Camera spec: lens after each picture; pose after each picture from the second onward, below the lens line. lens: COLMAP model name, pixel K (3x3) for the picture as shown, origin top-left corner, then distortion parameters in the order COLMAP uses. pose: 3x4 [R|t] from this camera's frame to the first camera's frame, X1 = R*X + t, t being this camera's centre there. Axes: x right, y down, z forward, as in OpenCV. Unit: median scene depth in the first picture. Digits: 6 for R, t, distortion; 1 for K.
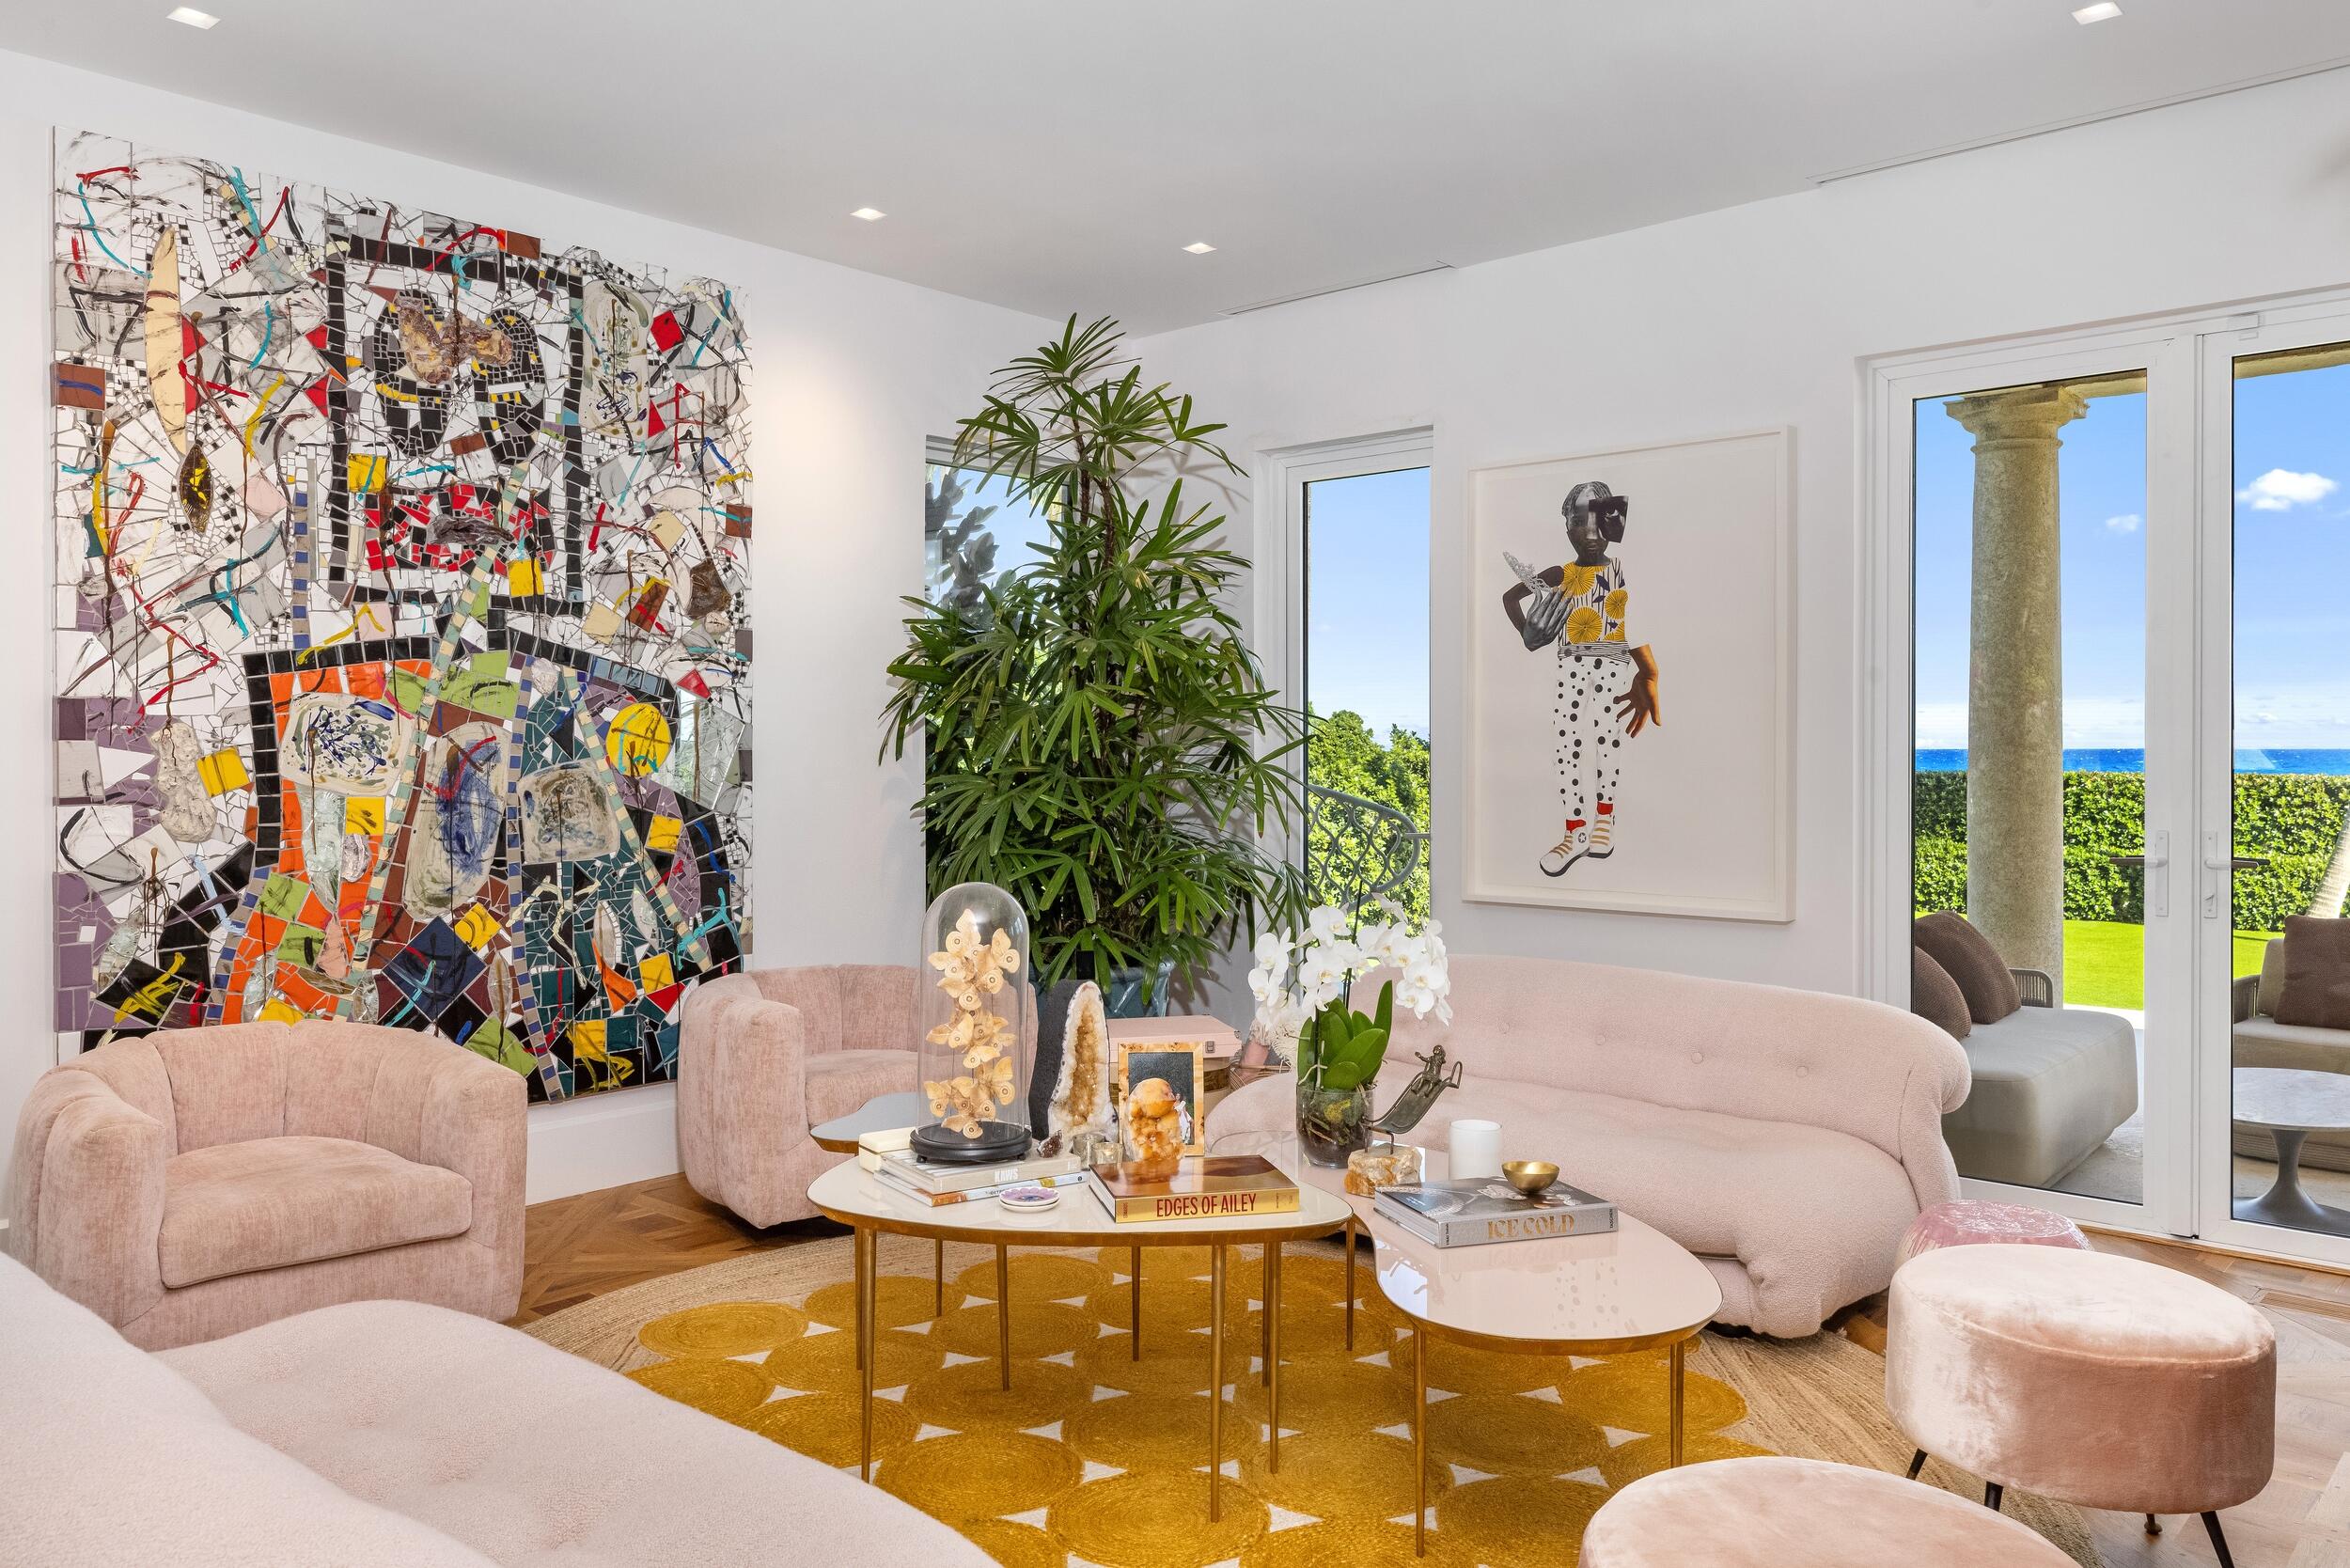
lens RADIAL K [[1699.1, 0, 1176.1], [0, 1699.1, 777.4], [0, 0, 1]] dist [-0.006764, -0.000603]
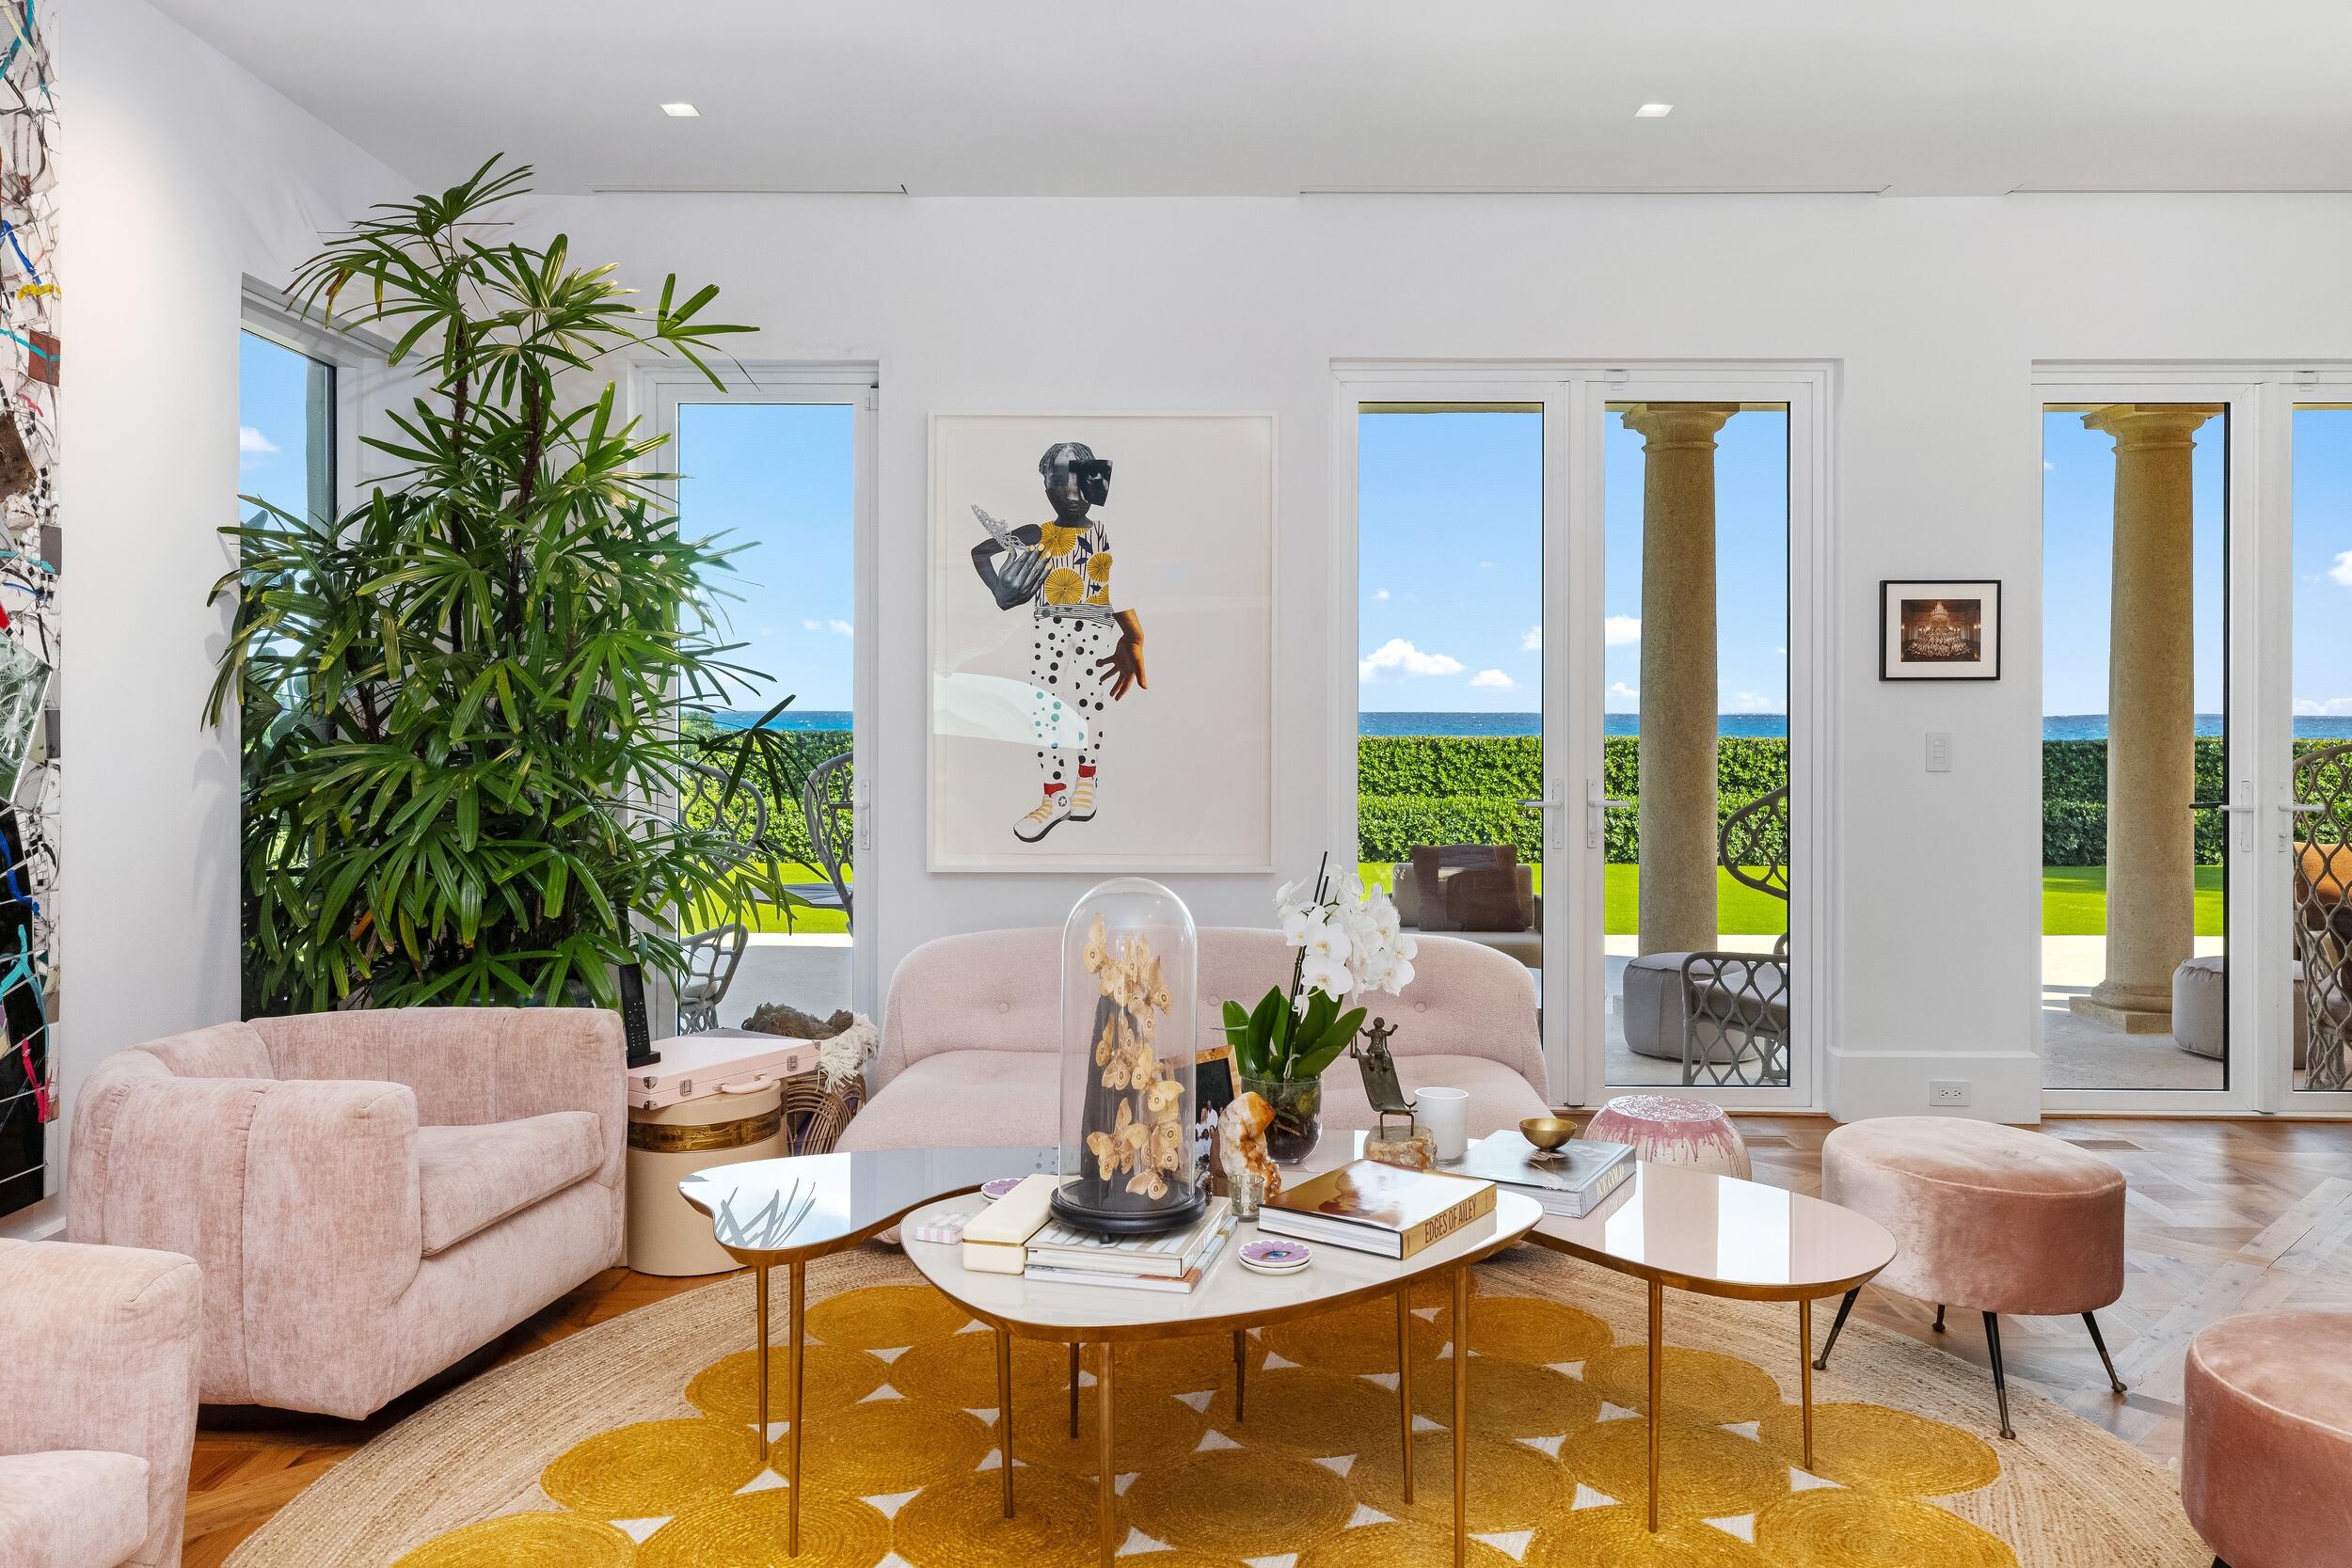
lens RADIAL K [[1687.9, 0, 1187.4], [0, 1687.9, 723.9], [0, 0, 1]] dist [0.018663, -0.006916]
pose [[0.744328, -0.002507, 0.667810, -0.366973], [0.007233, 0.999965, -0.004308, -0.004876], [-0.667775, 0.008037, 0.744320, 0.223865]]
